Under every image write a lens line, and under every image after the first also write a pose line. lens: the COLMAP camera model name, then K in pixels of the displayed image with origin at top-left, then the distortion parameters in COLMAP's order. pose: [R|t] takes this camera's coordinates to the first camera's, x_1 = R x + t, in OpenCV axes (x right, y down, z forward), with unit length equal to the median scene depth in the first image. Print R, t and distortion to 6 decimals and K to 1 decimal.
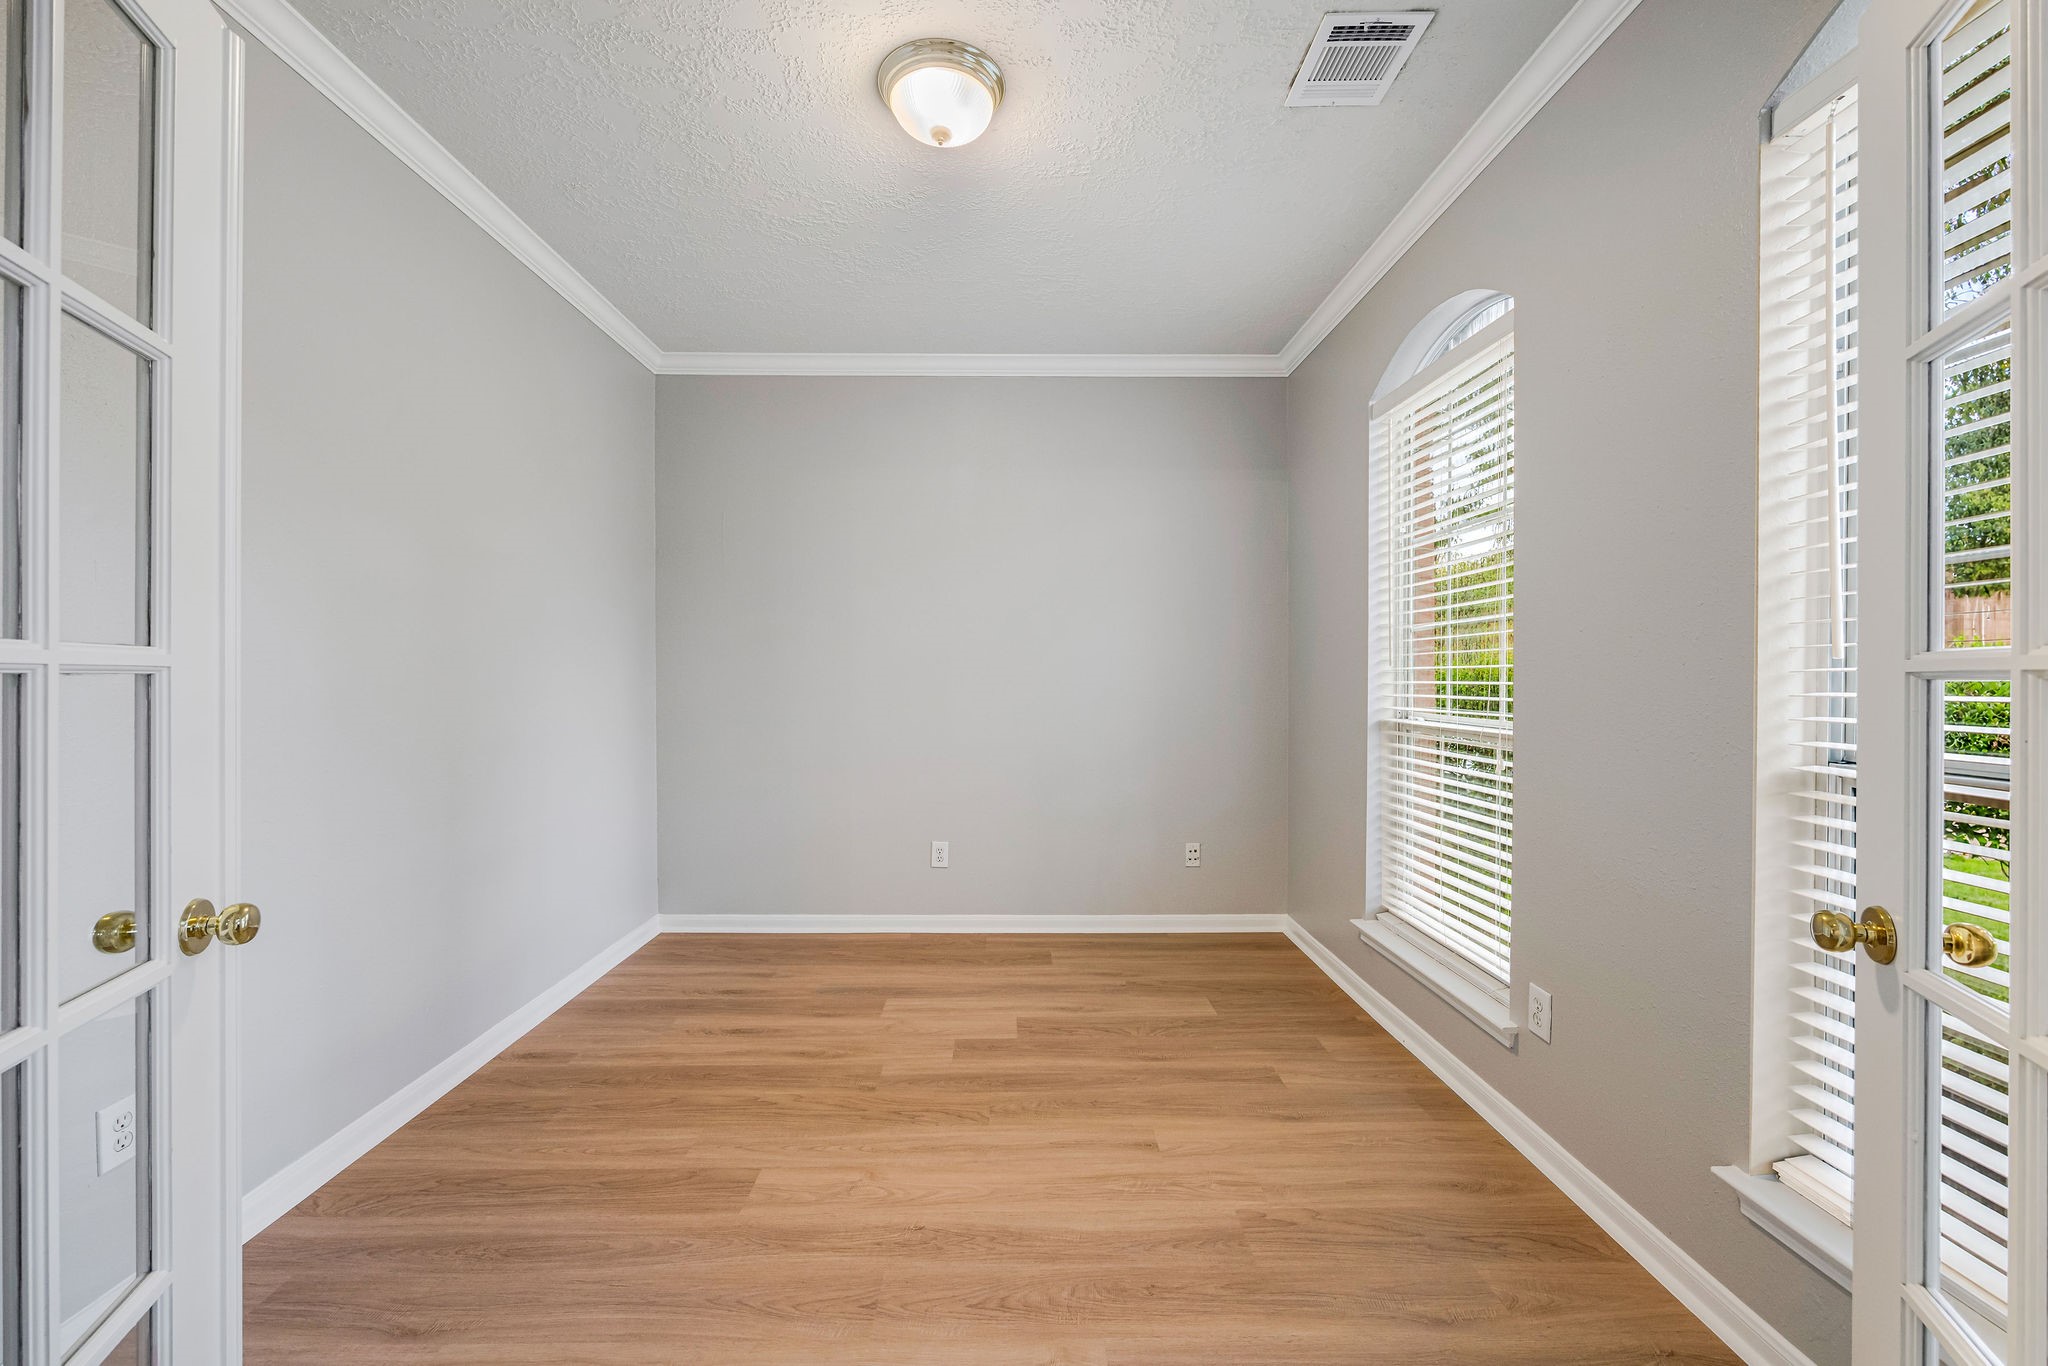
lens RADIAL K [[823.3, 0, 1014.9], [0, 823.3, 671.2], [0, 0, 1]] dist [-0.001351, -0.000176]
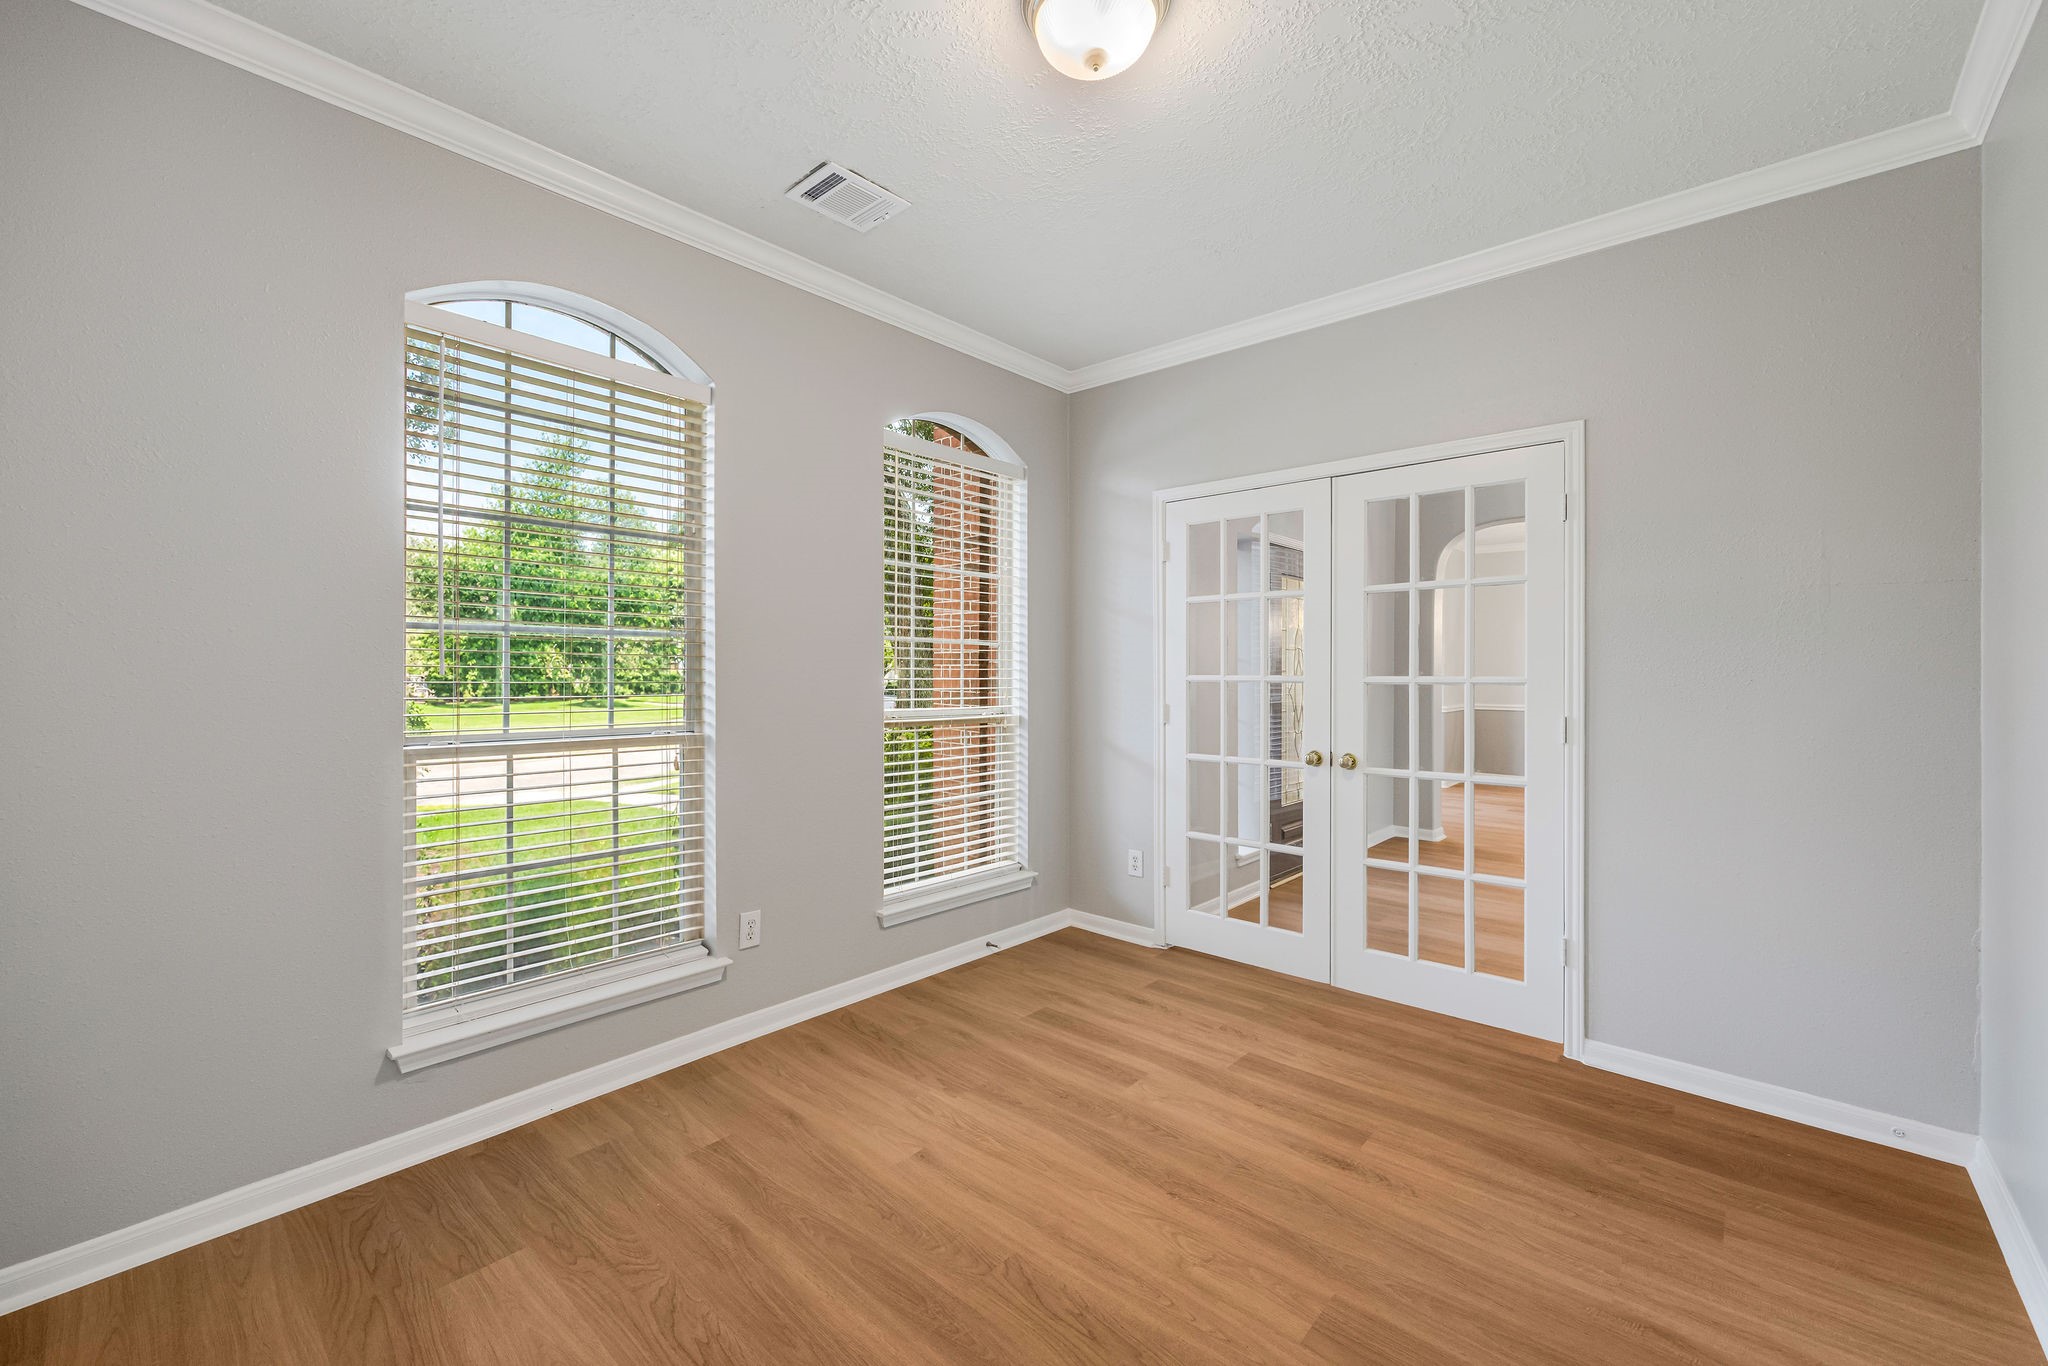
lens RADIAL K [[823.3, 0, 1014.9], [0, 823.3, 671.2], [0, 0, 1]] dist [-0.001351, -0.000176]
pose [[-0.738165, 0.000874, 0.674620, -0.591678], [-0.006860, 0.999938, -0.008801, -0.010025], [-0.674586, -0.011124, -0.738113, 1.648608]]
